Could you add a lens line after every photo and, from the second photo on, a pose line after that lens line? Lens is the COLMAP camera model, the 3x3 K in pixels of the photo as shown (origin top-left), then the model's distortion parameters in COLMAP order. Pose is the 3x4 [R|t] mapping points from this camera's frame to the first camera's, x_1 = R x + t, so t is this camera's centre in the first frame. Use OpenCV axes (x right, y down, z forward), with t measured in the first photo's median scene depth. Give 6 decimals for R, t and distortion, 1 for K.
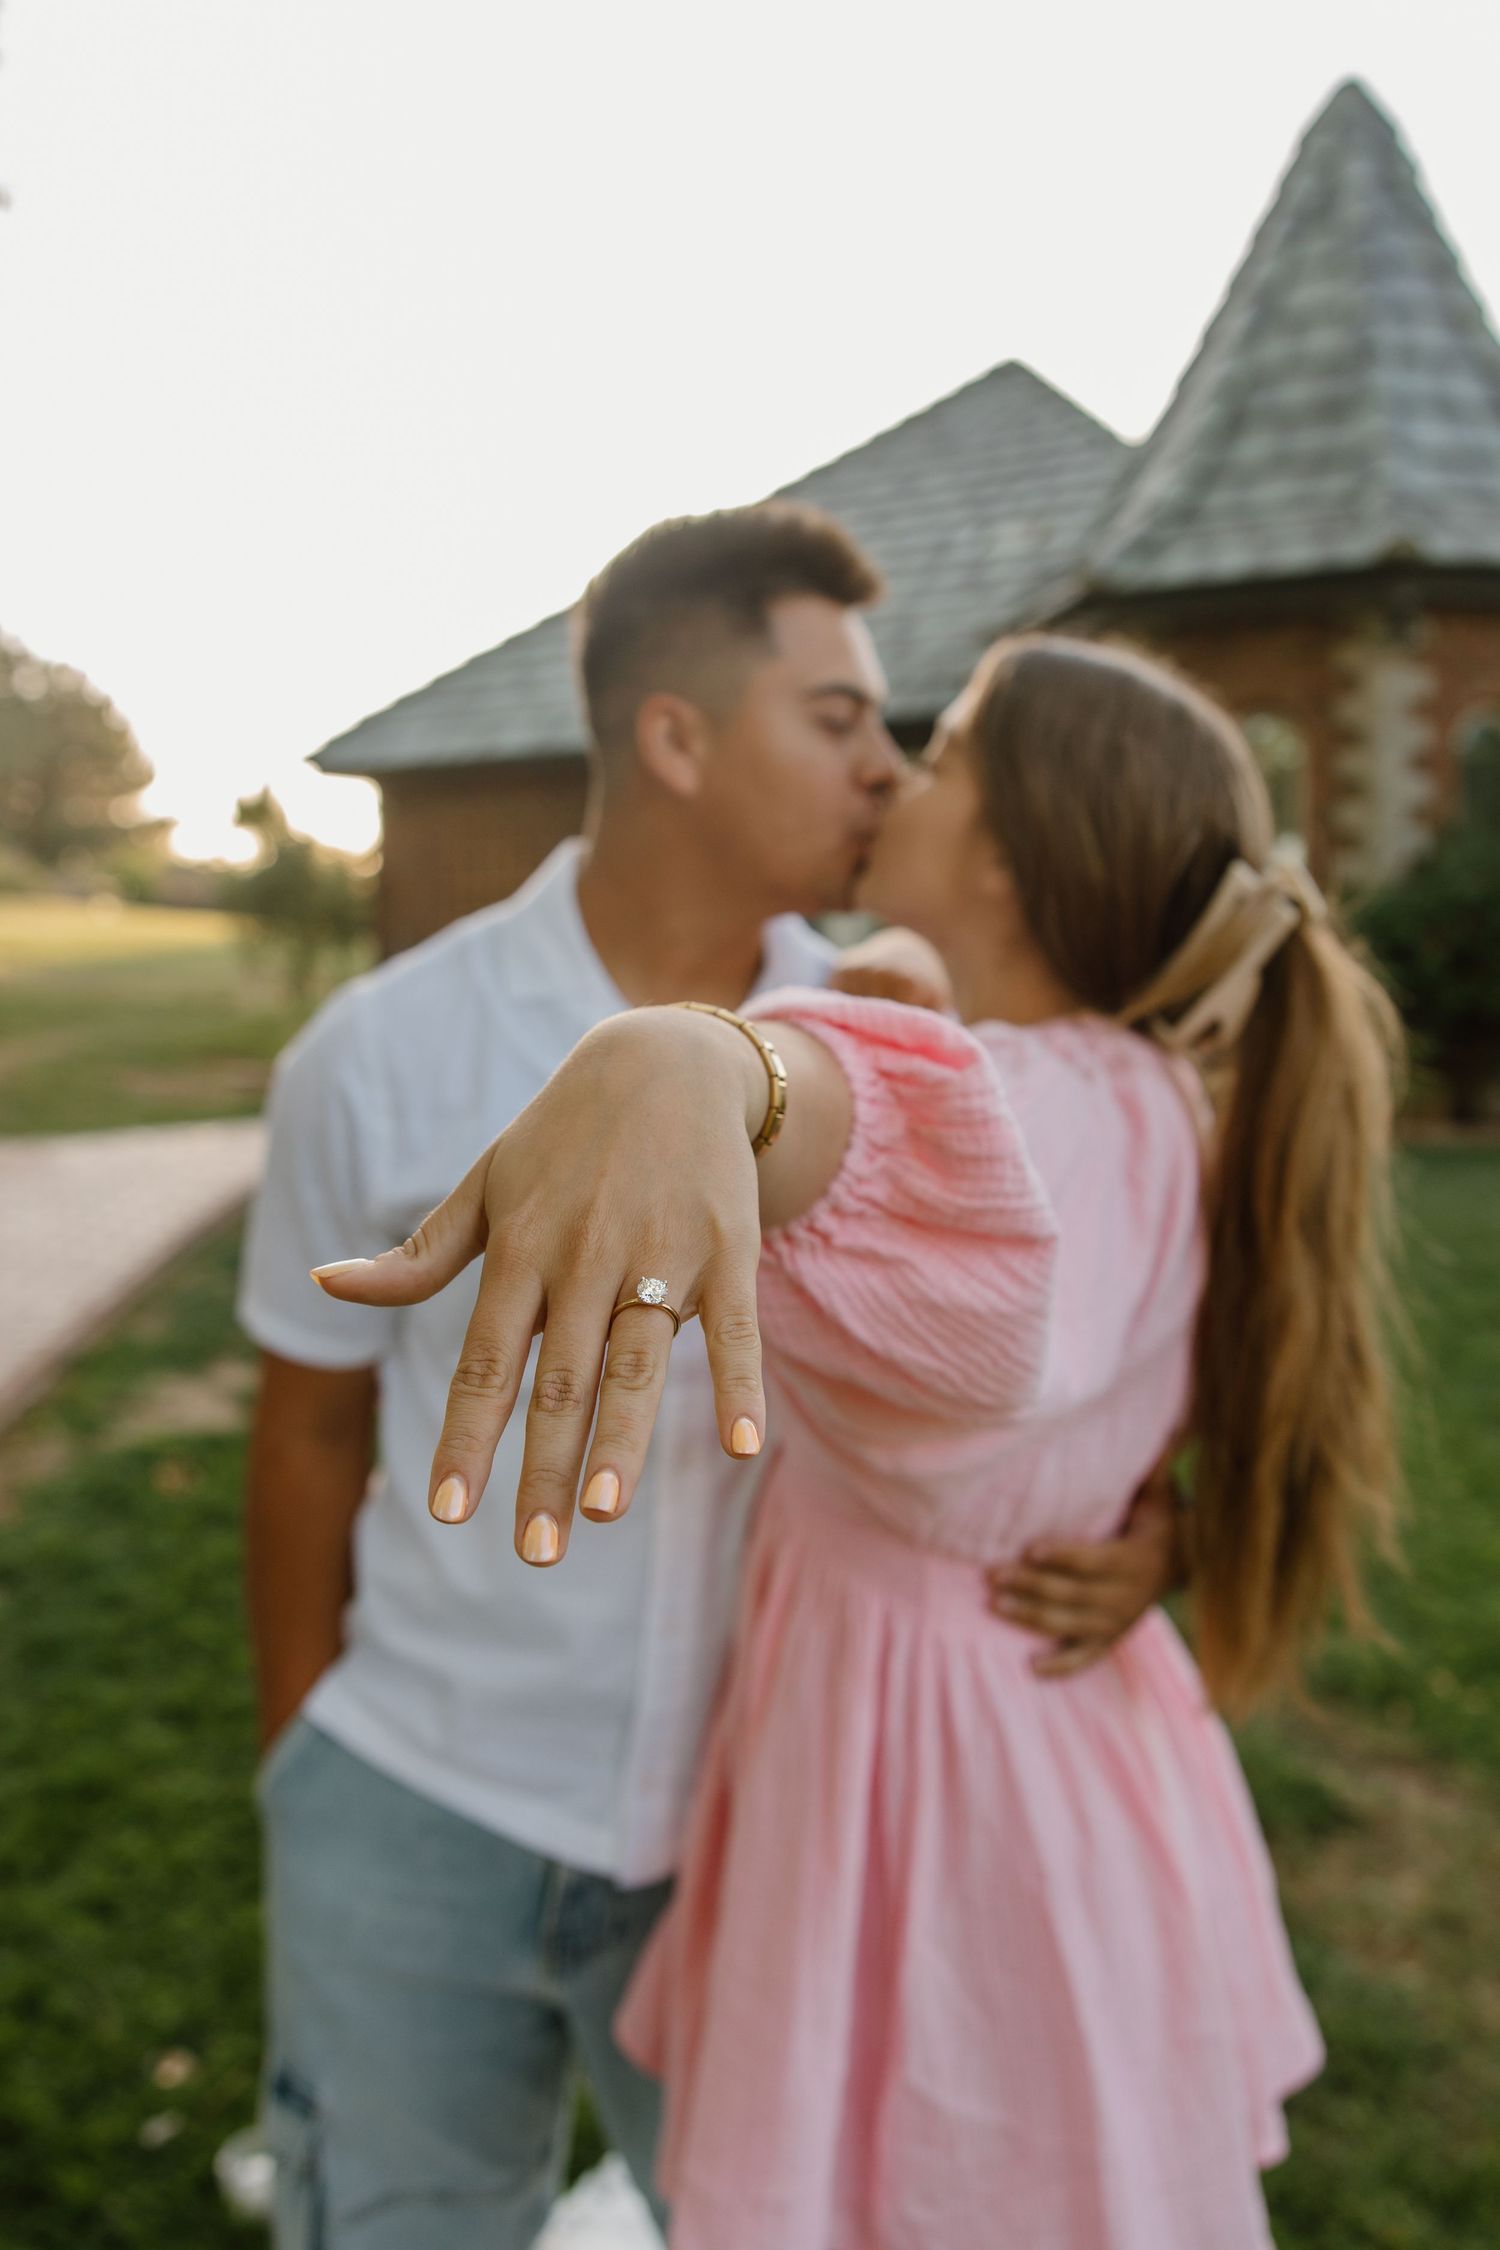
lens RADIAL K [[1824.2, 0, 747.7], [0, 1824.2, 1063.6], [0, 0, 1]] dist [0.007381, 0.003424]
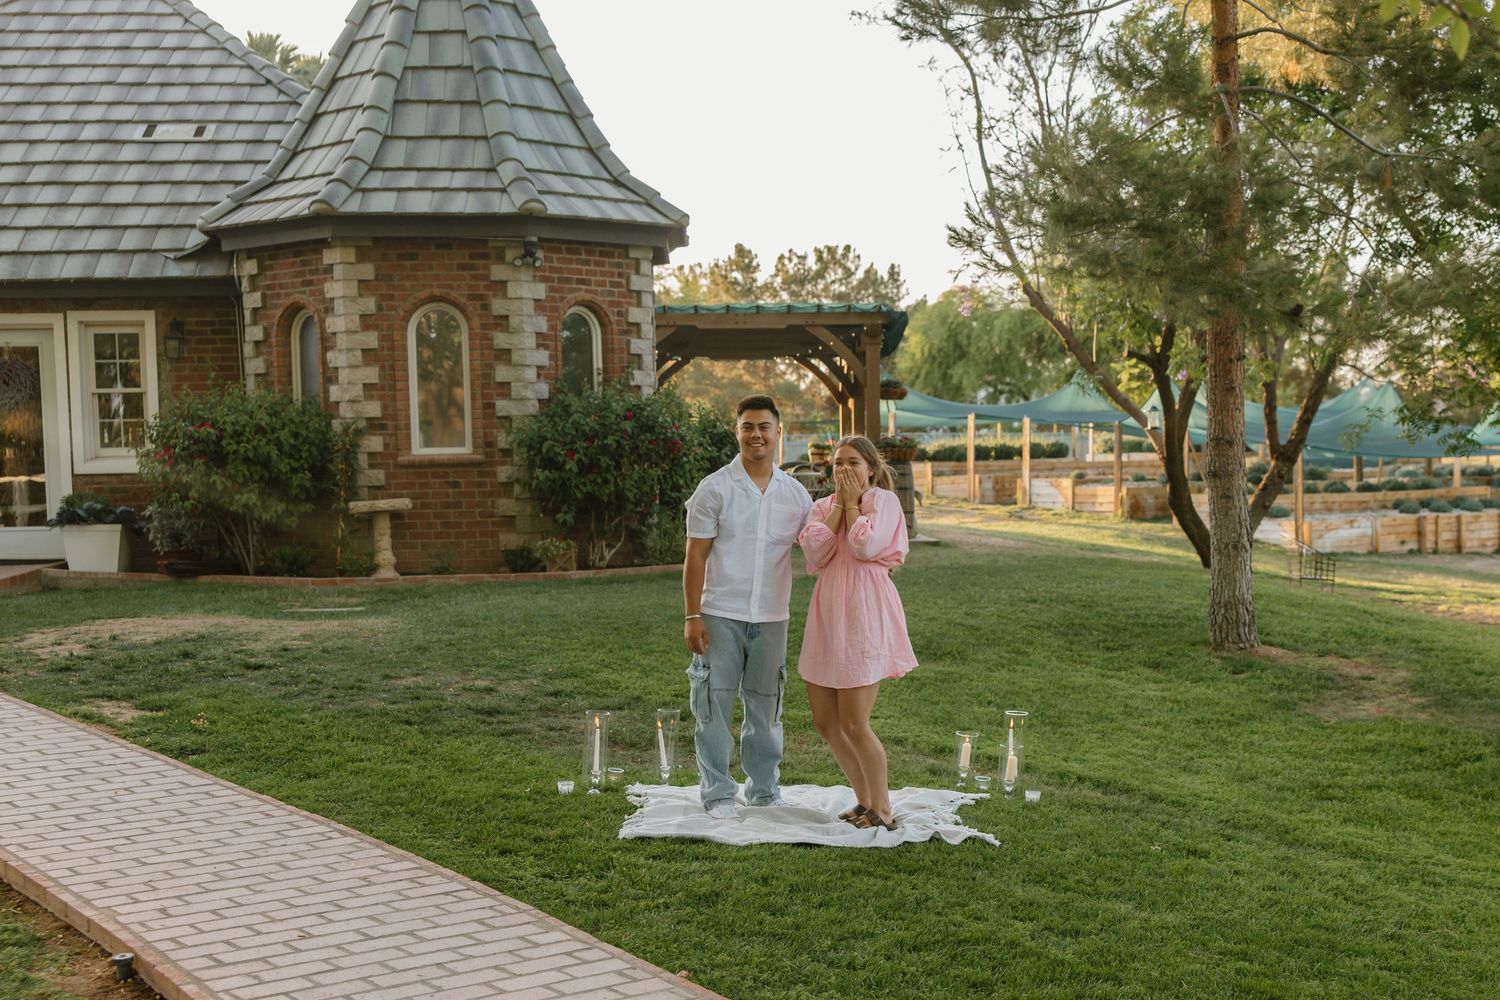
lens RADIAL K [[2092.4, 0, 932.4], [0, 2092.4, 595.9], [0, 0, 1]] dist [0.003269, 0.016423]
pose [[0.780436, -0.051555, 0.623106, -3.769493], [0.047627, 0.998601, 0.022970, 0.212292], [-0.623419, 0.011750, 0.781800, -4.604876]]
